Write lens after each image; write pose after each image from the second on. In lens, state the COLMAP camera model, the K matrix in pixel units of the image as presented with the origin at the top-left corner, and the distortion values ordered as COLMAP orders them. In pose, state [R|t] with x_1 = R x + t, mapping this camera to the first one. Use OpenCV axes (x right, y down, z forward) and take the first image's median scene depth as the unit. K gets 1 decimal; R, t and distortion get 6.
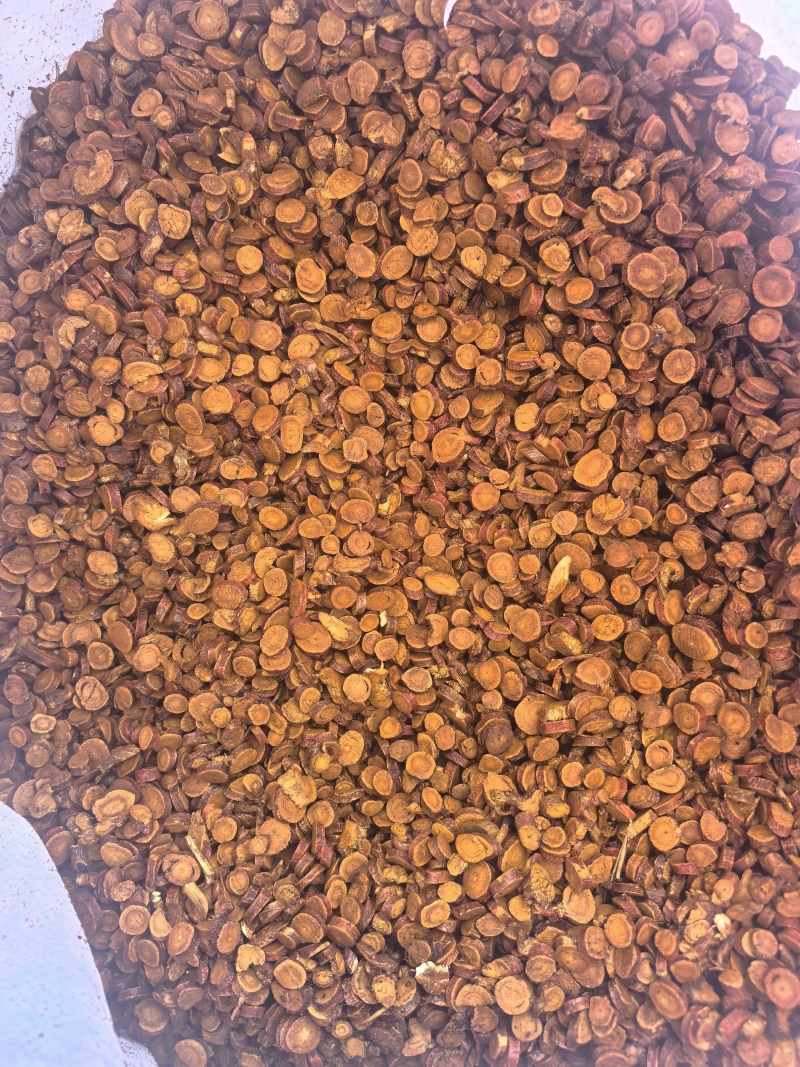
lens RADIAL K [[851.5, 0, 433.7], [0, 851.5, 529.9], [0, 0, 1]] dist [0.201812, -0.579867]
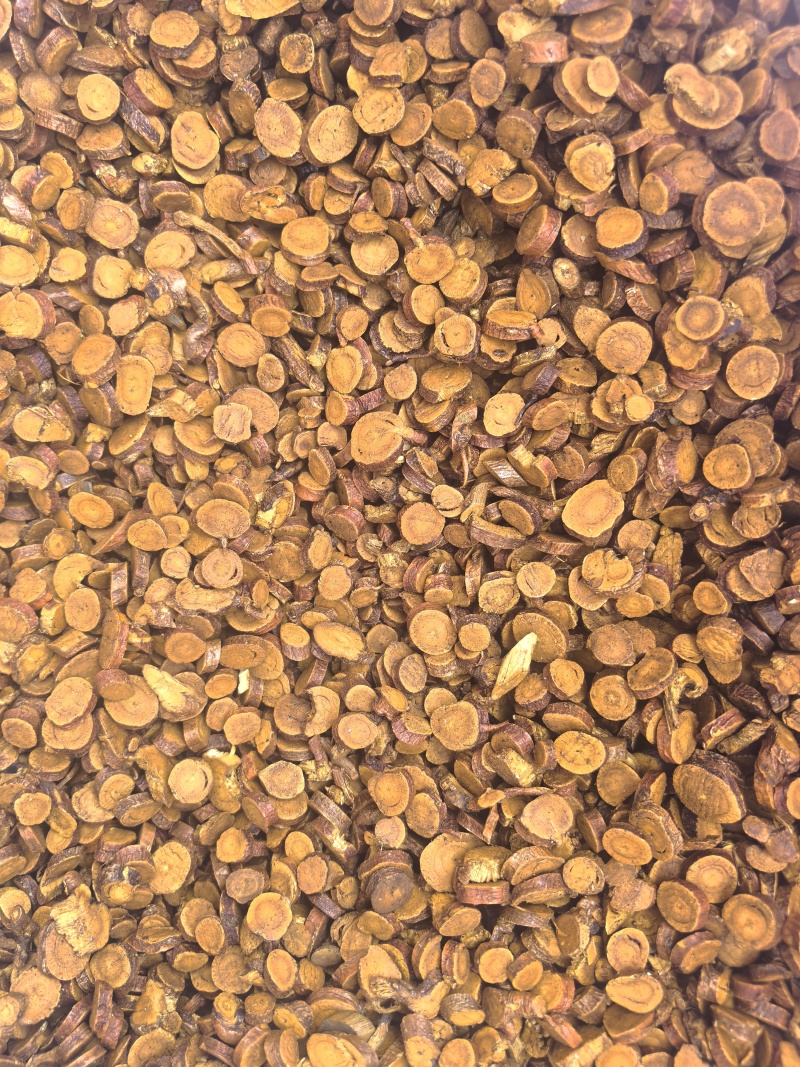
lens RADIAL K [[853.1, 0, 400.0], [0, 853.1, 533.5], [0, 0, 1]] dist [0.075111, -0.155192]
pose [[0.988270, 0.130887, 0.078685, -0.006773], [-0.135797, 0.988879, 0.060648, -0.070134], [-0.069872, -0.070622, 0.995053, 0.353155]]
